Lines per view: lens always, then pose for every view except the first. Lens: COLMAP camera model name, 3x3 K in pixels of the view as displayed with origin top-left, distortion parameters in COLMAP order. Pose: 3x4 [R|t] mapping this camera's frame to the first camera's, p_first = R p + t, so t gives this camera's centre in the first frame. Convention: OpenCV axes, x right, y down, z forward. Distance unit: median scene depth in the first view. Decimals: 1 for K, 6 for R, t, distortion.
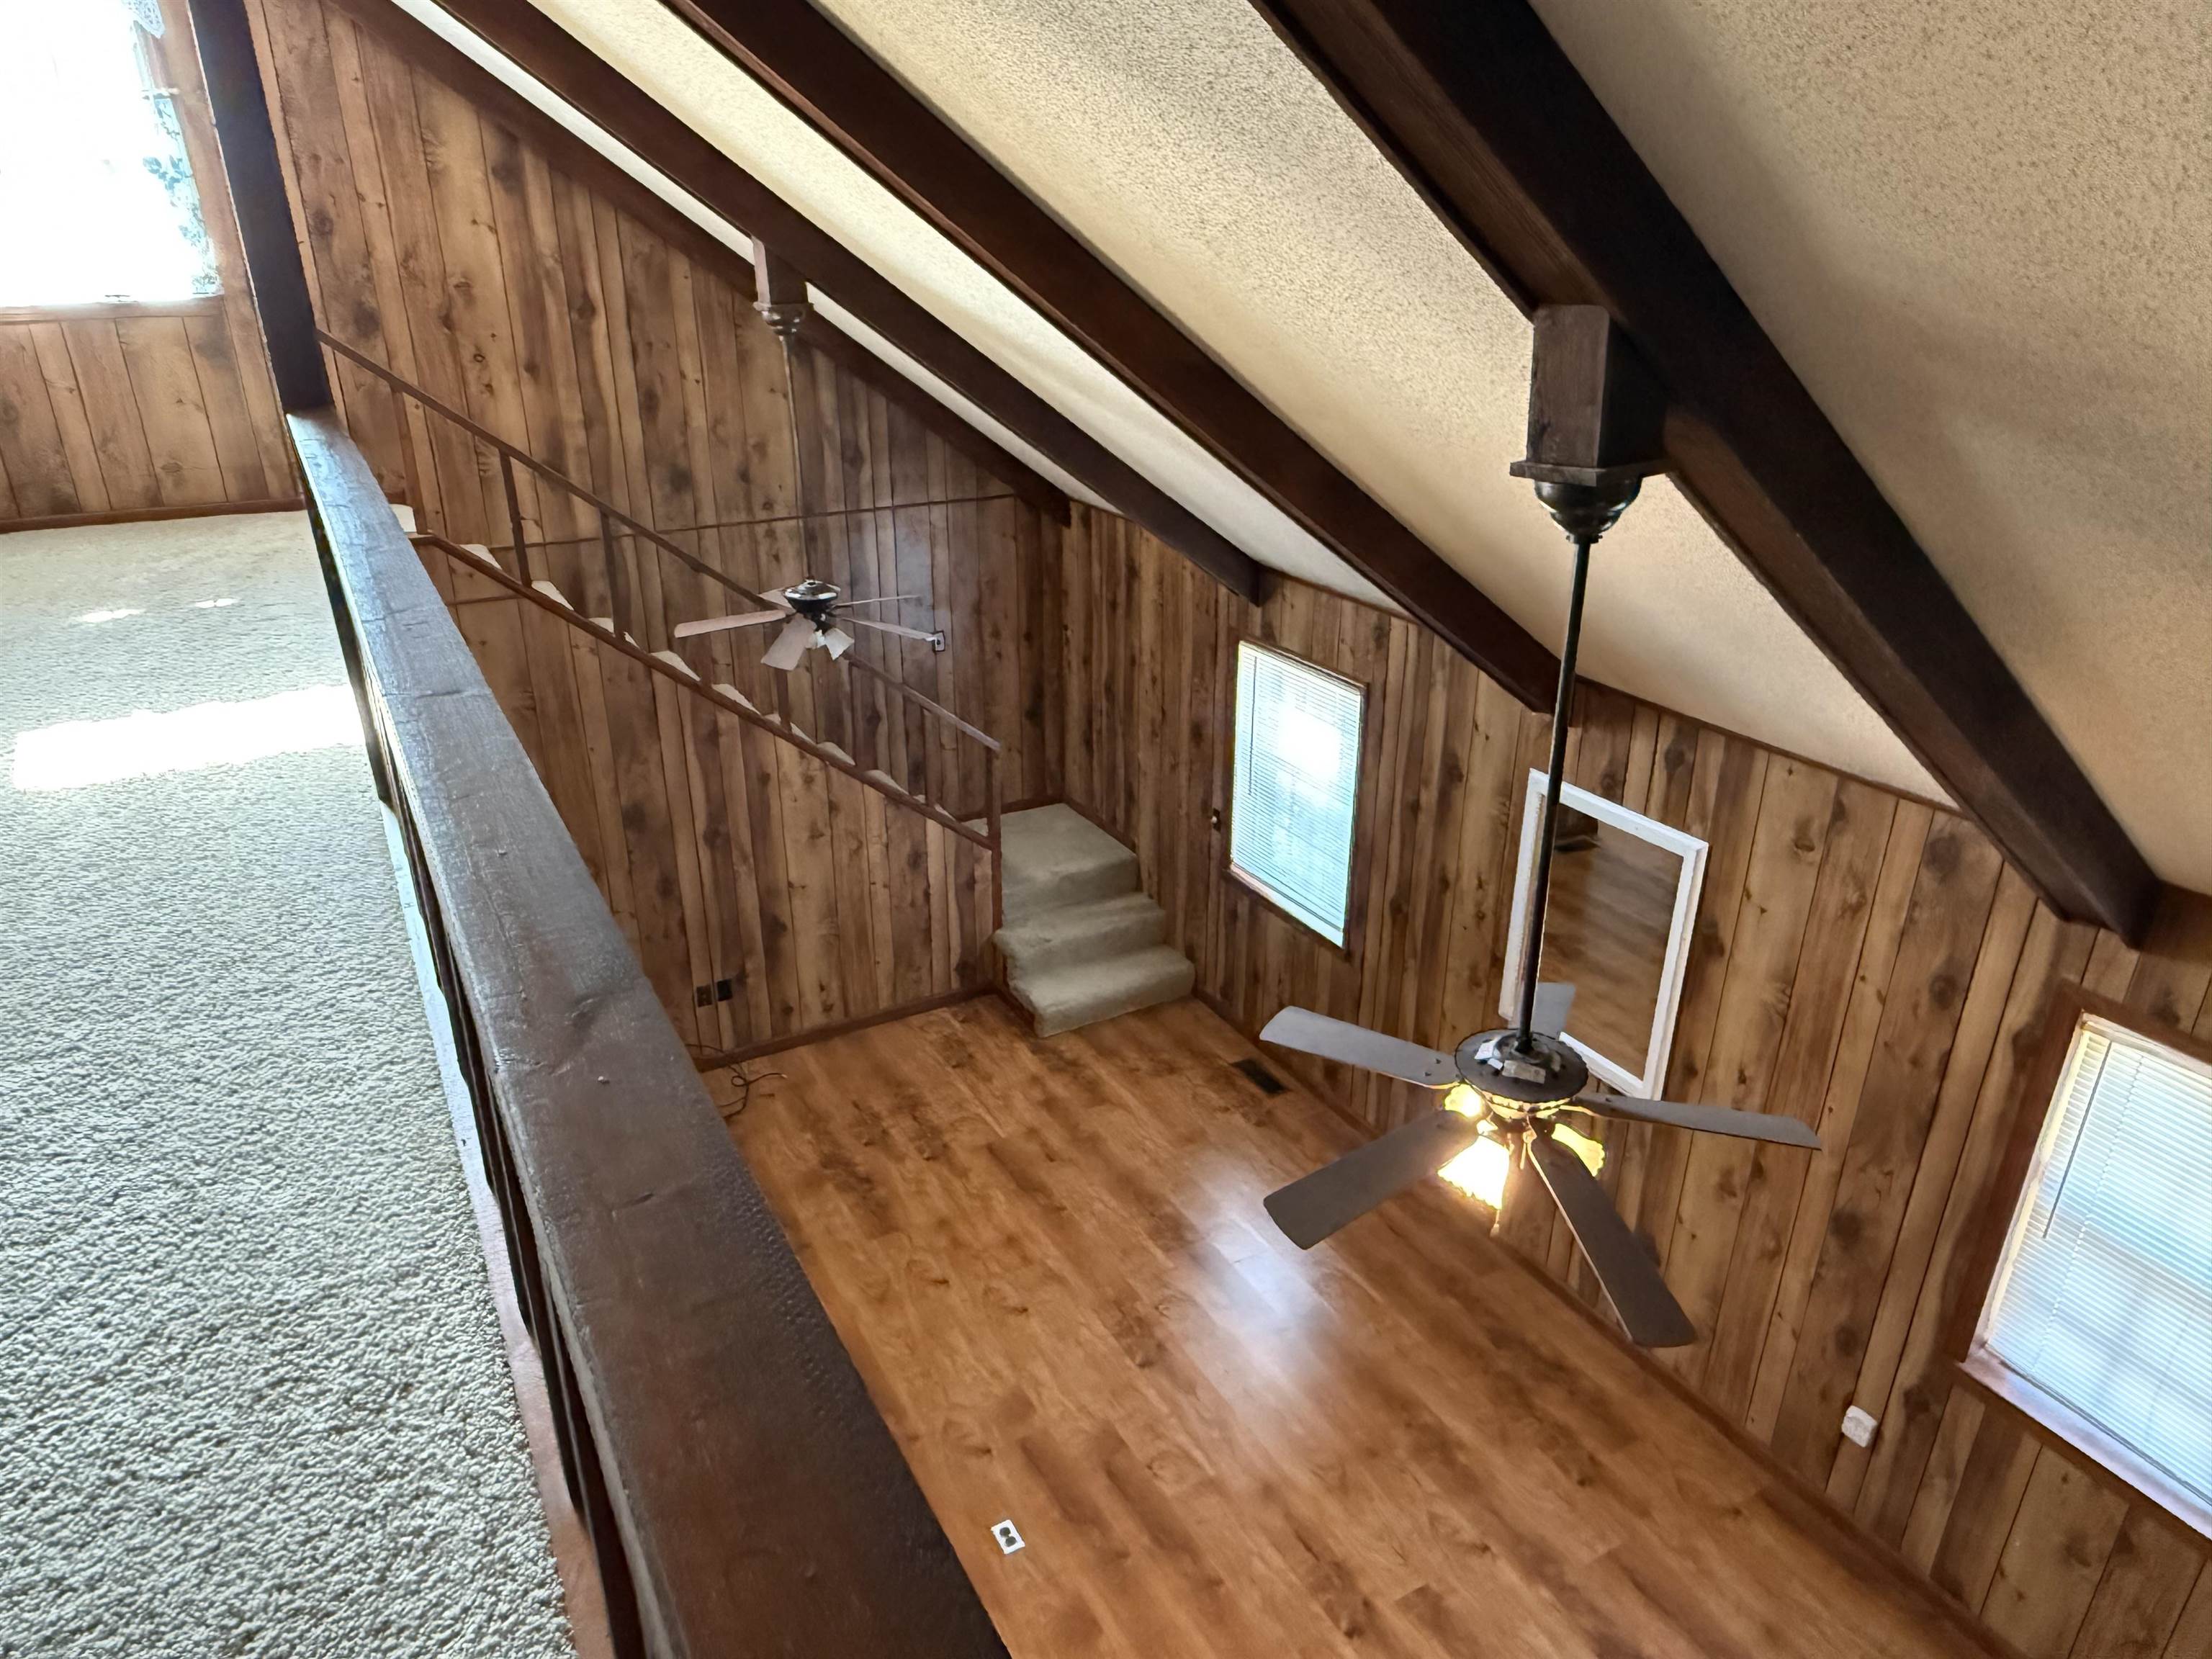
lens RADIAL K [[1411.9, 0, 1106.3], [0, 1411.9, 834.1], [0, 0, 1]] dist [-0.001822, 0.002155]
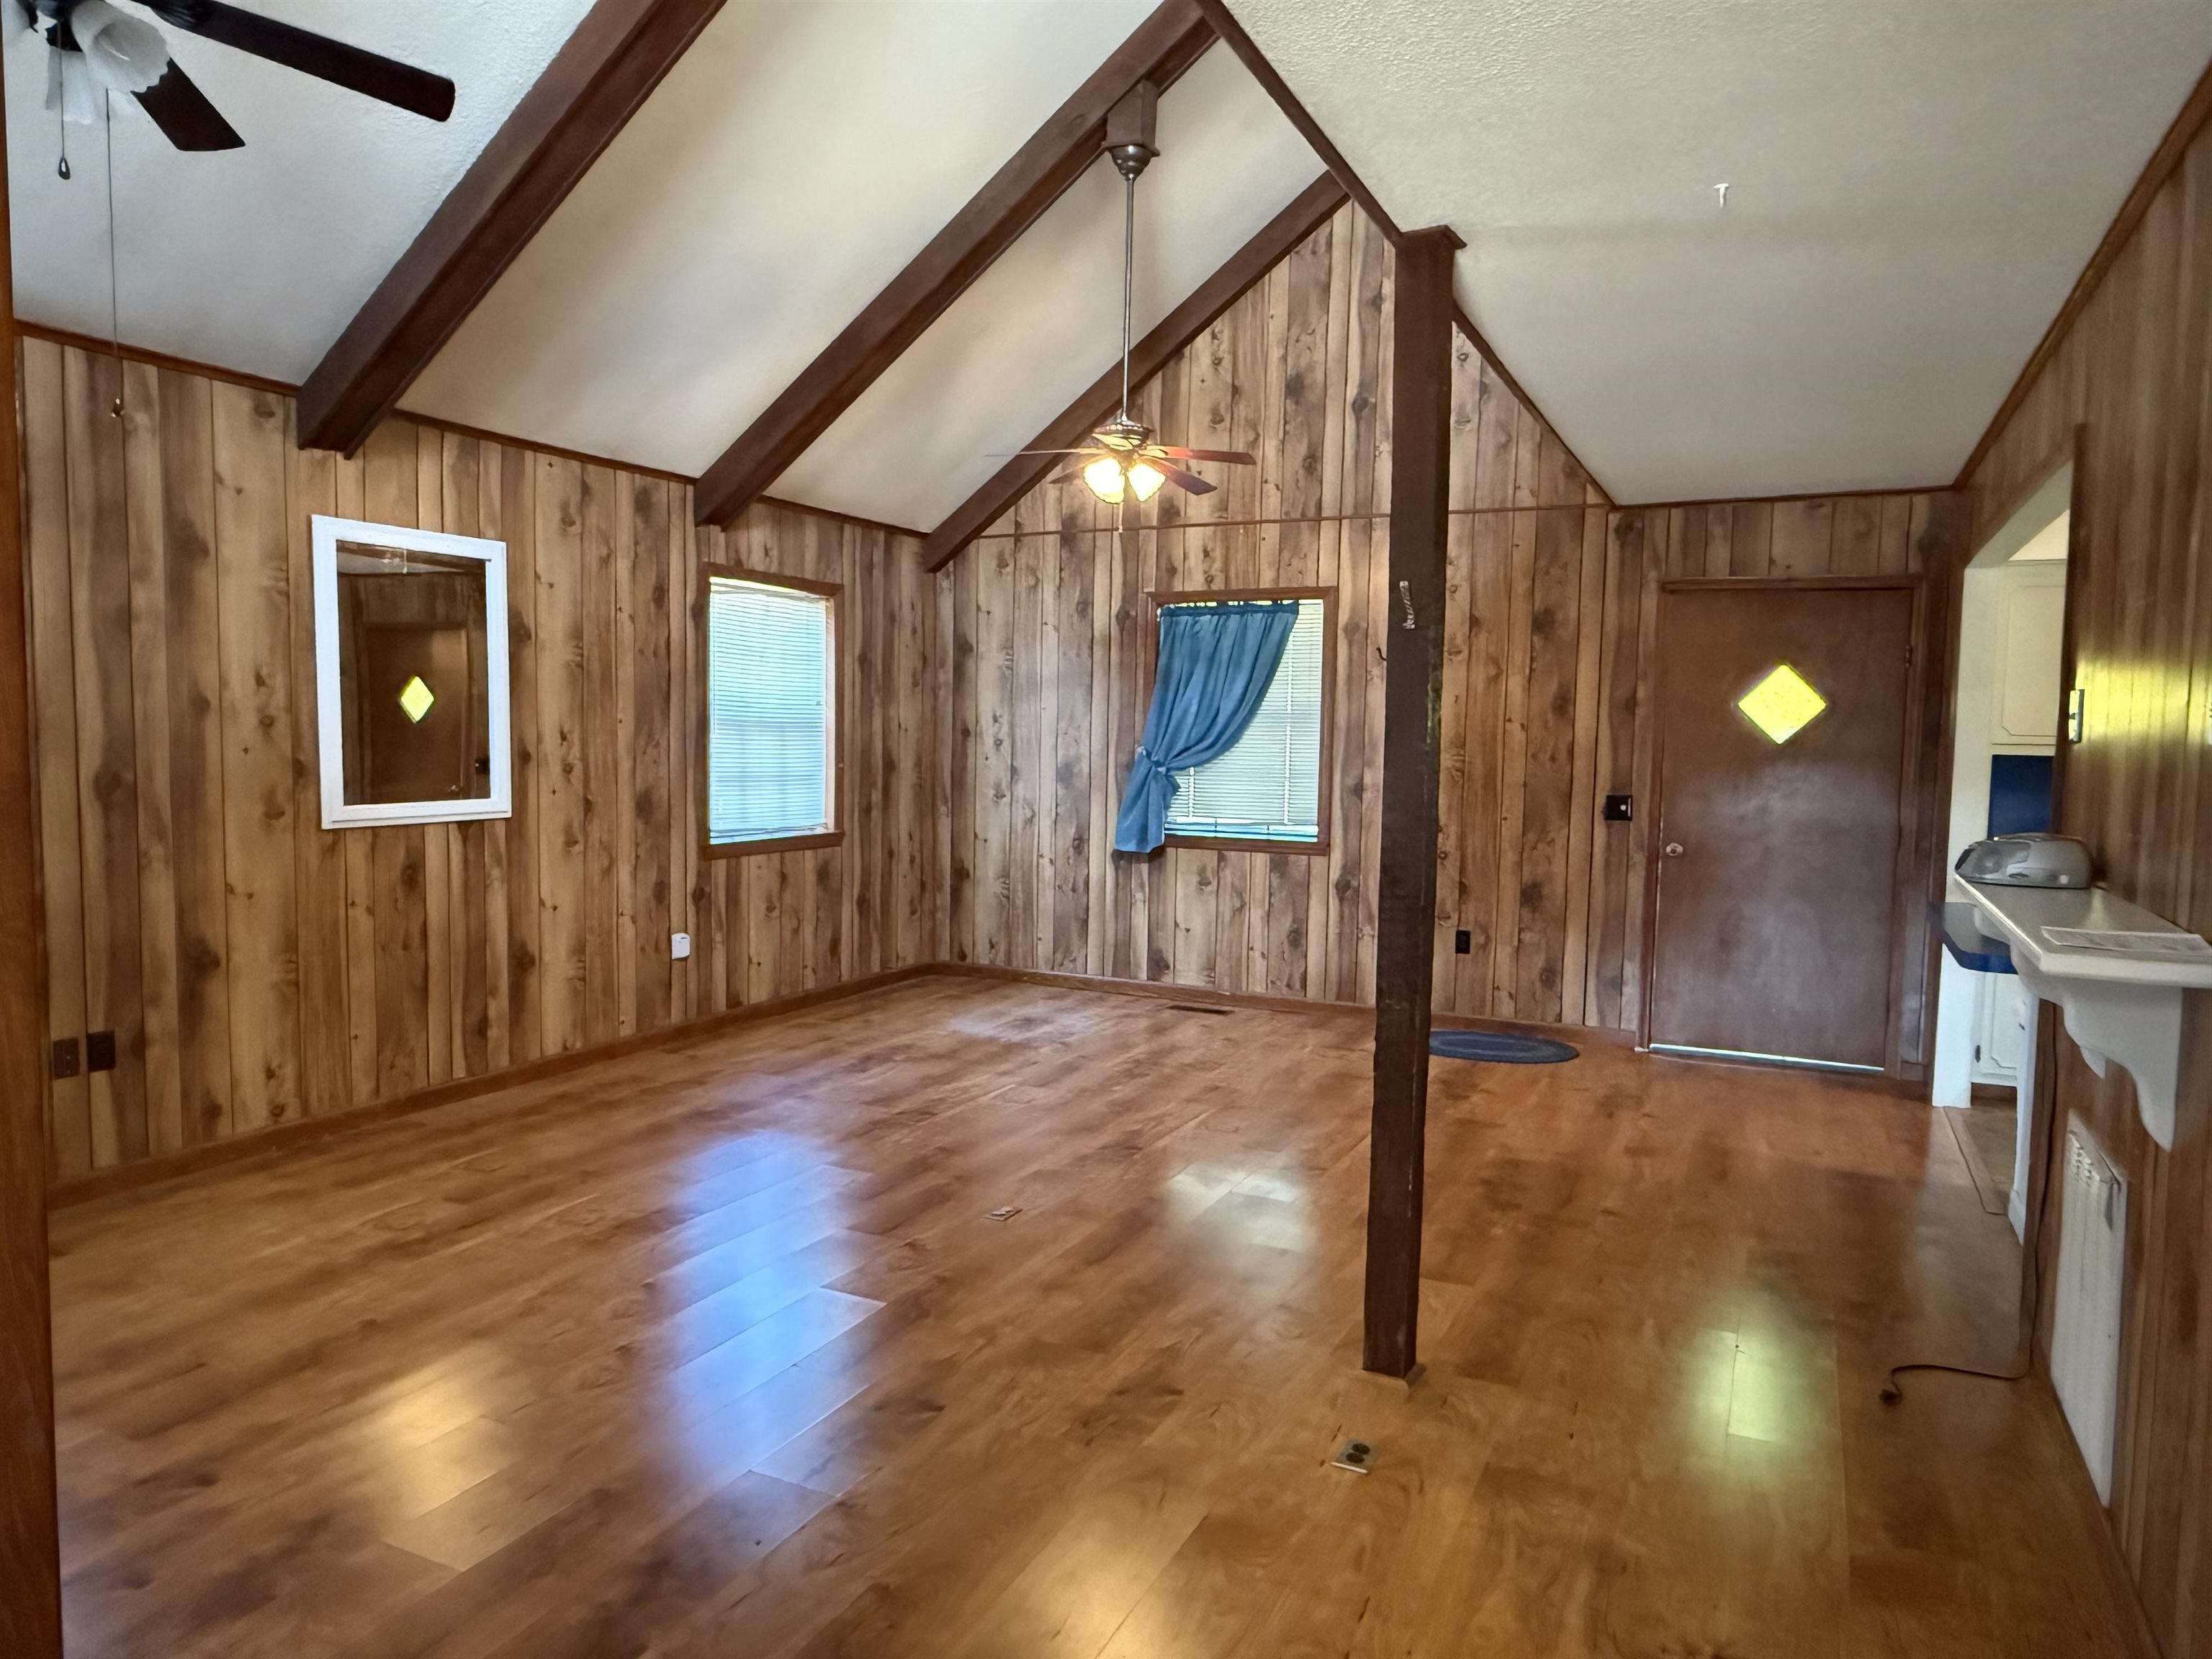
lens RADIAL K [[1411.9, 0, 1087.7], [0, 1411.9, 864.8], [0, 0, 1]] dist [-0.001822, 0.002155]
pose [[-0.568522, -0.076642, 0.819090, -0.869458], [0.327371, 0.892345, 0.310722, 0.041649], [-0.754726, 0.444798, -0.482228, 1.363508]]
